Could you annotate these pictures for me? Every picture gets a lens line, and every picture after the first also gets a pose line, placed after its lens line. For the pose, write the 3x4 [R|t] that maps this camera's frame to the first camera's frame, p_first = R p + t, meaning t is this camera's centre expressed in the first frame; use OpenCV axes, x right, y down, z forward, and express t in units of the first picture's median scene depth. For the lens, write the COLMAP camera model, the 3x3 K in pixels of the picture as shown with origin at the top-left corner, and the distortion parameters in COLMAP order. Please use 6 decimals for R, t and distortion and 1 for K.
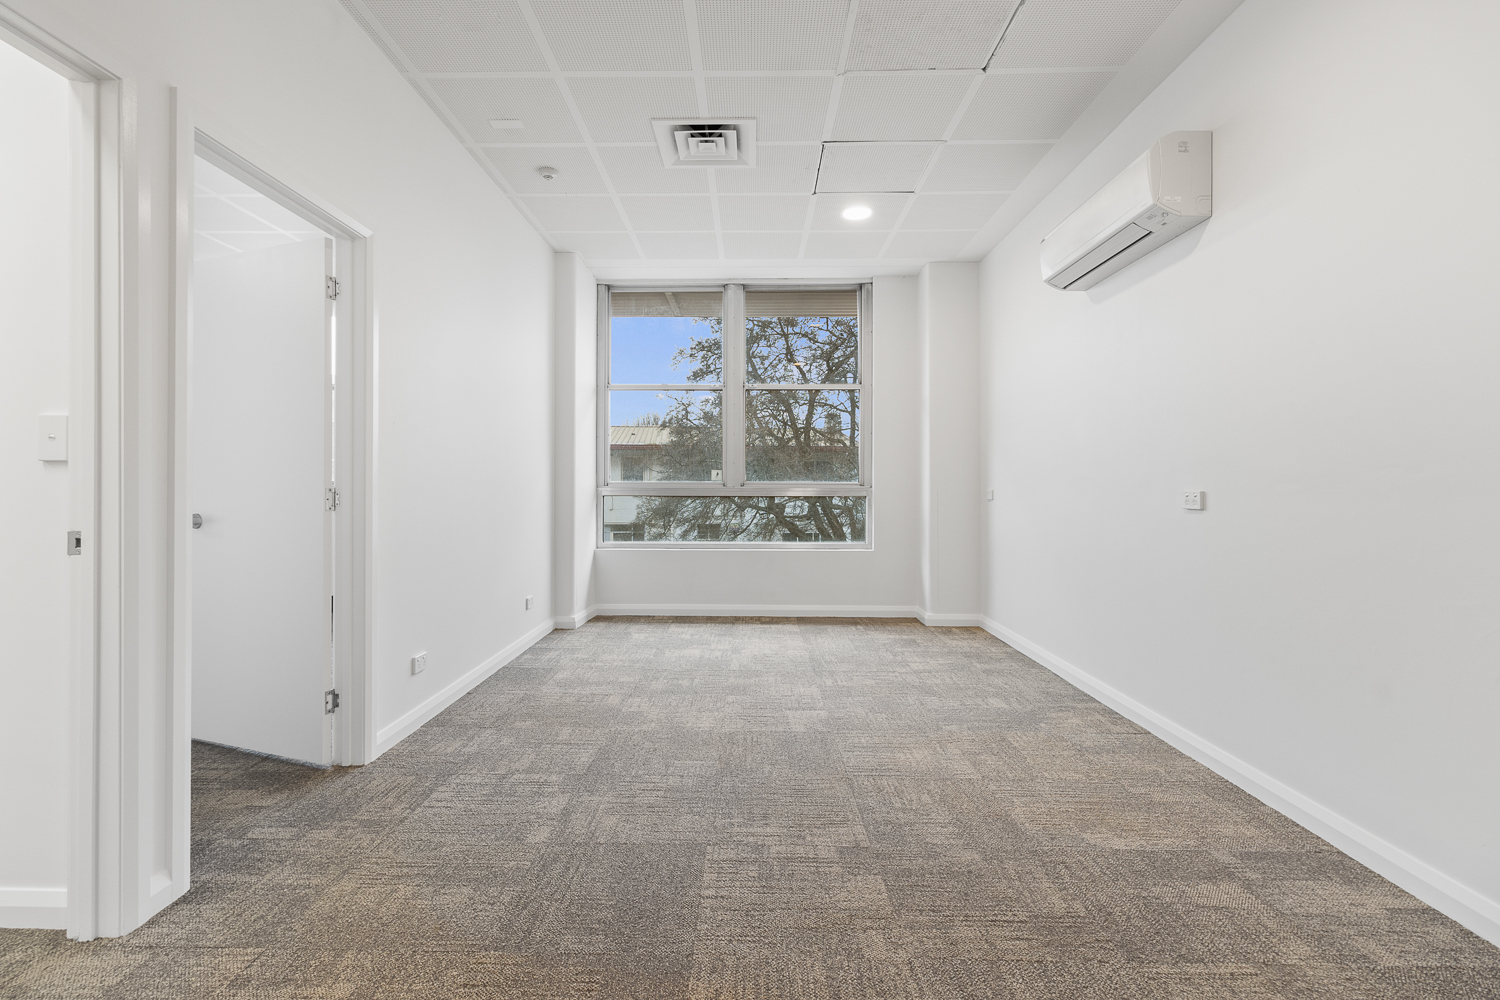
lens RADIAL K [[690.8, 0, 746.5], [0, 690.8, 488.1], [0, 0, 1]] dist [0.001416, 0.000245]
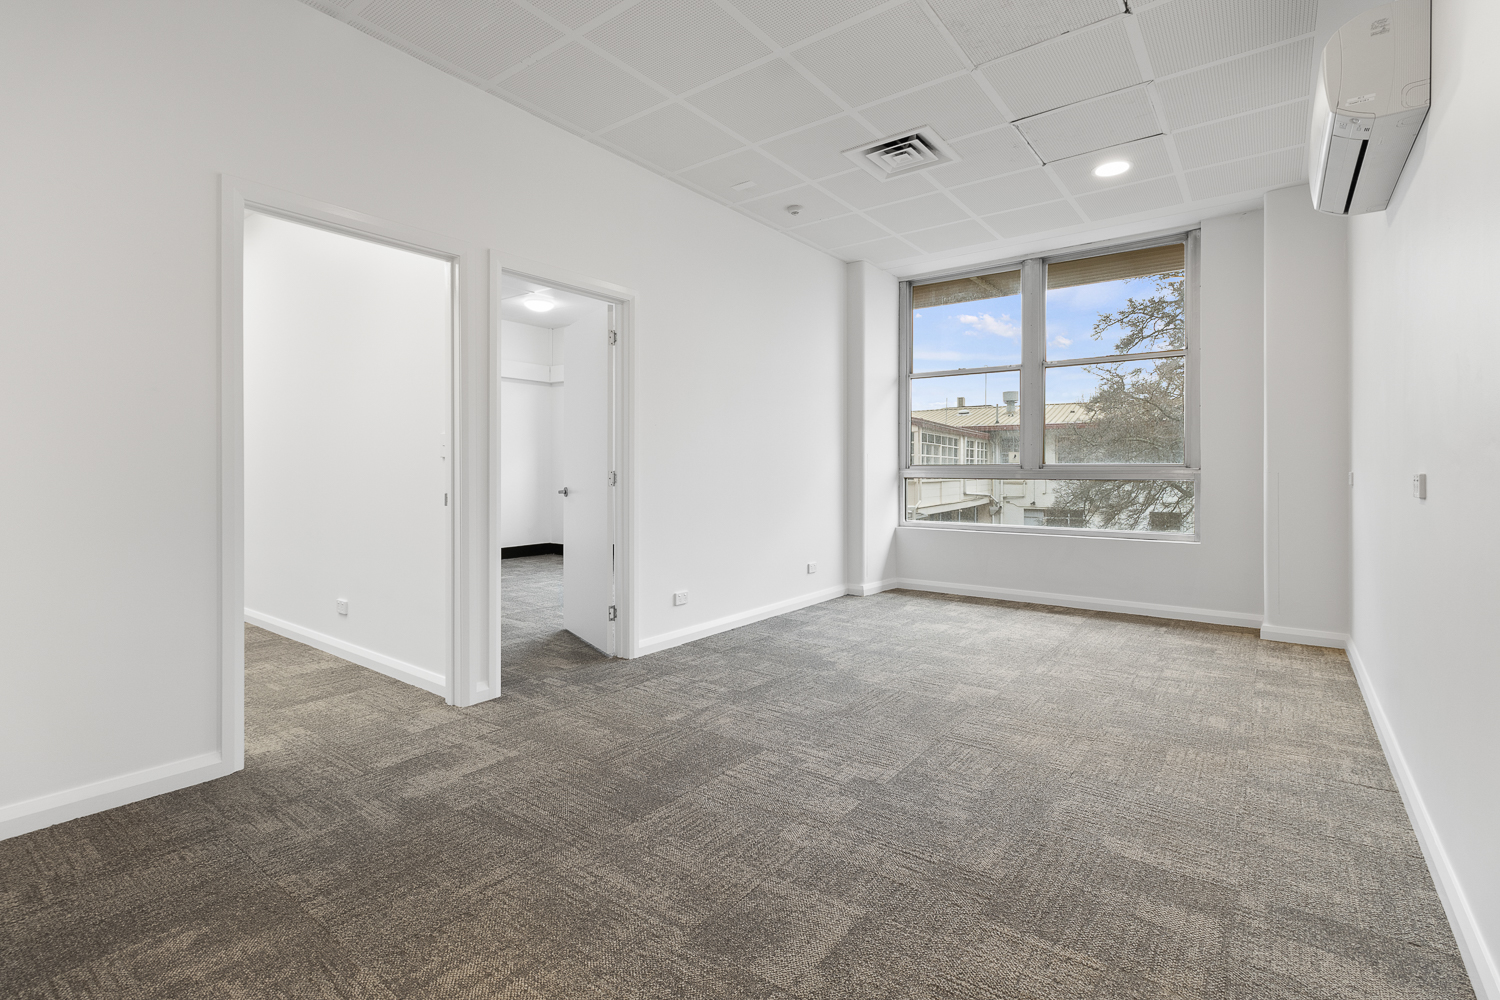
lens RADIAL K [[697.3, 0, 747.5], [0, 697.3, 472.9], [0, 0, 1]] dist [0.000719, 0.000000]
pose [[0.805688, 0.000458, -0.592341, 0.517705], [0.001594, 0.999994, 0.002942, 0.000318], [0.592339, -0.003314, 0.805682, -0.044929]]
